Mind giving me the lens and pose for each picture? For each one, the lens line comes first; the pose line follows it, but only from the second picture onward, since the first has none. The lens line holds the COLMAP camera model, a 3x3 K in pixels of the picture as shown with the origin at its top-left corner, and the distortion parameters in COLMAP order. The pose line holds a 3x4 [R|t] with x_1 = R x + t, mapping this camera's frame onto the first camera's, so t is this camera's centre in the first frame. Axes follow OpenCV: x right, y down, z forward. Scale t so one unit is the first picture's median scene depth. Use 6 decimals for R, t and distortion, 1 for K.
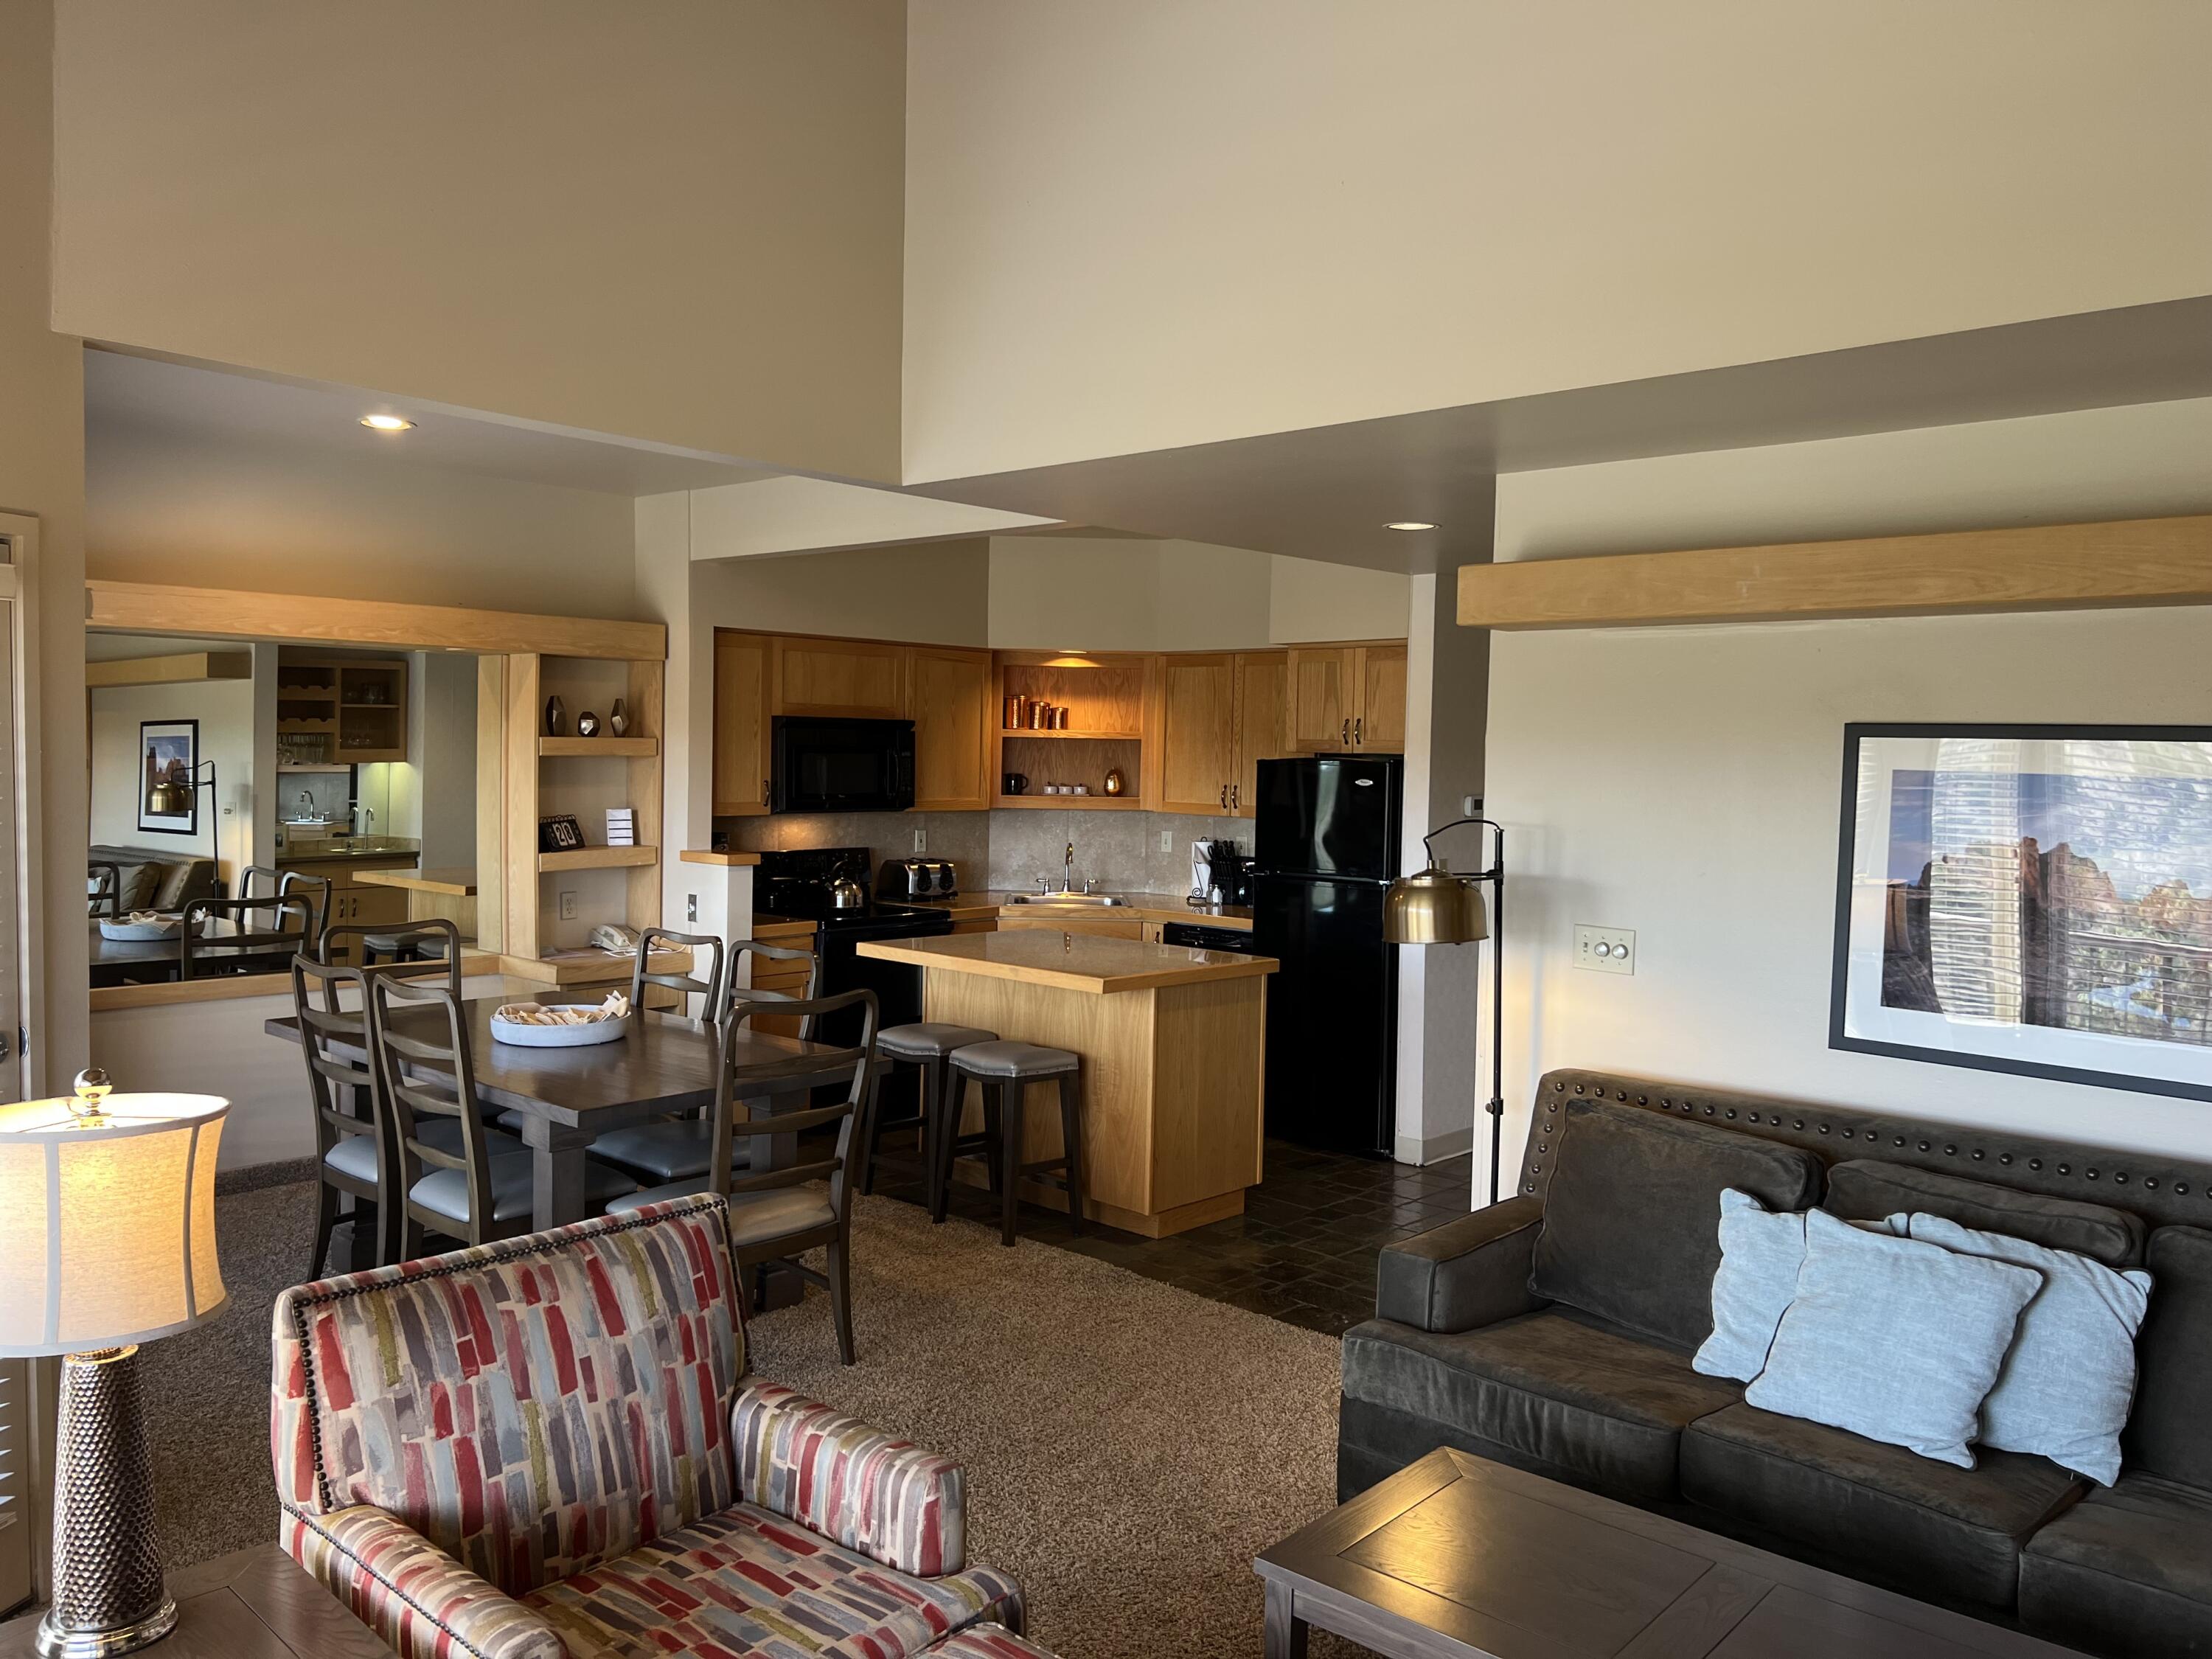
lens RADIAL K [[1665.7, 0, 1103.6], [0, 1665.7, 831.1], [0, 0, 1]] dist [0.059372, -0.057500]
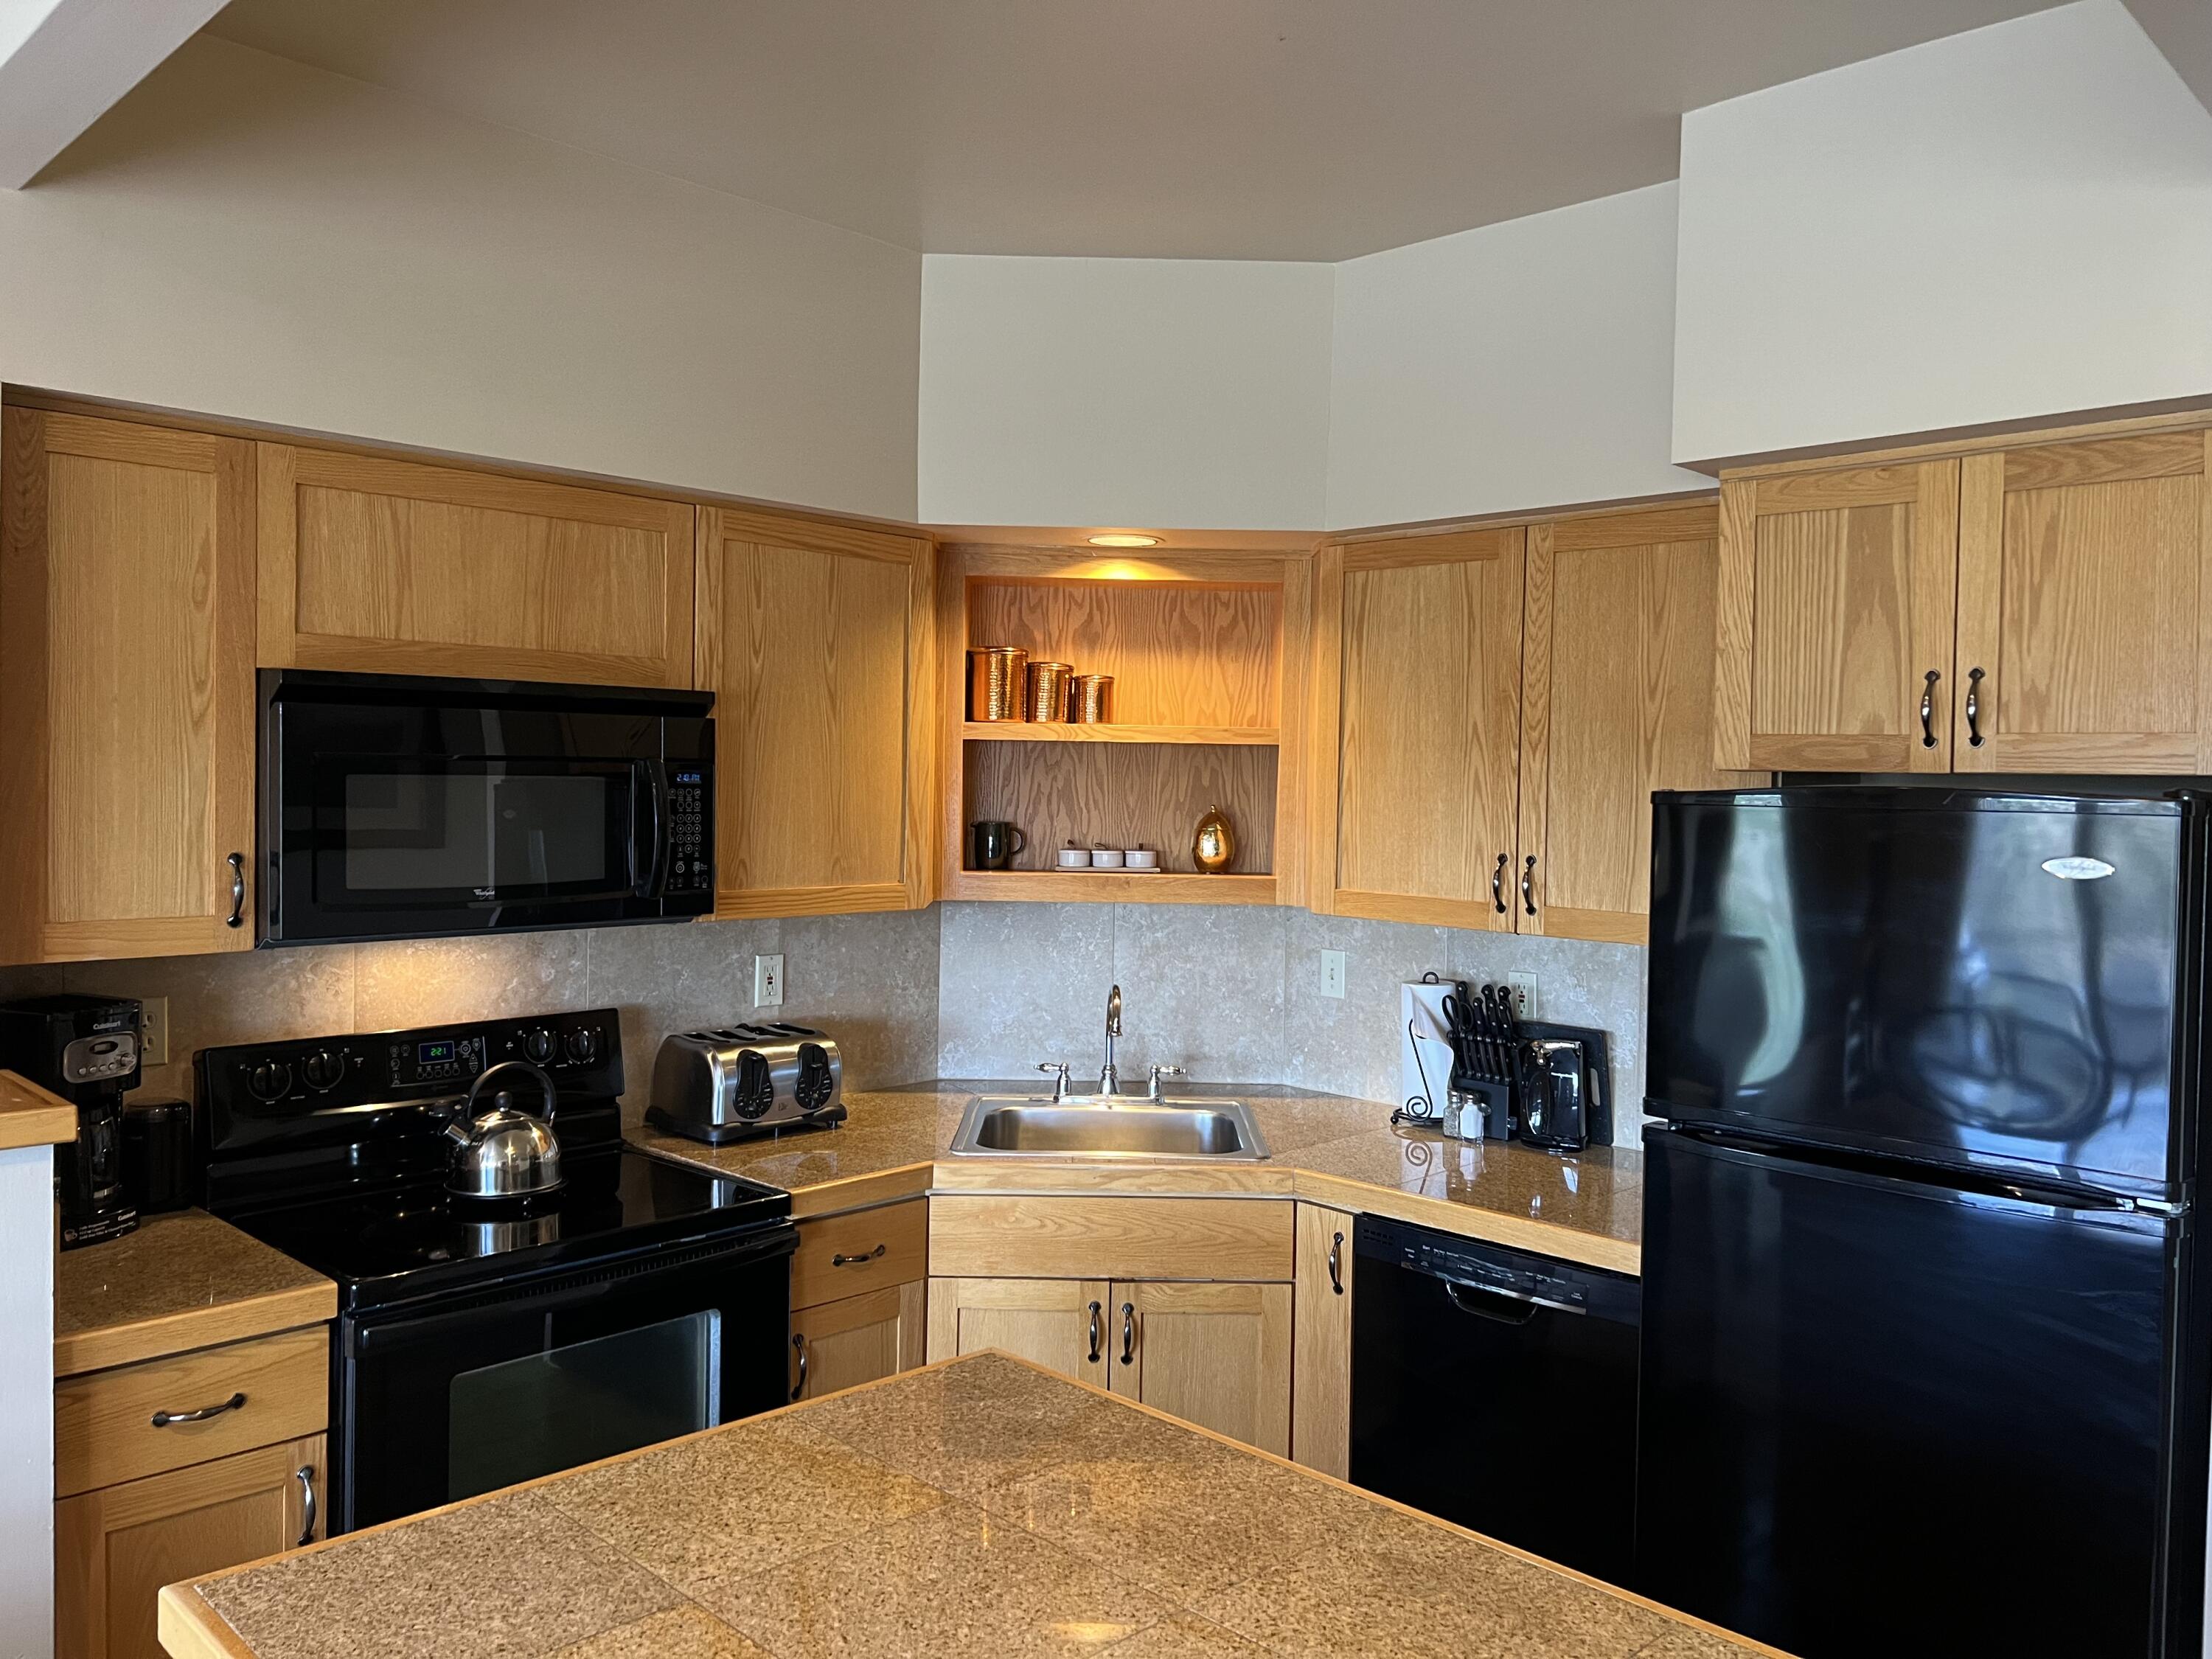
lens RADIAL K [[1665.7, 0, 1104.5], [0, 1665.7, 825.6], [0, 0, 1]] dist [0.059372, -0.057500]
pose [[0.999194, -0.000381, -0.040146, -0.005879], [-0.000362, 0.999829, -0.018504, -0.026274], [0.040146, 0.018504, 0.999022, 0.576352]]
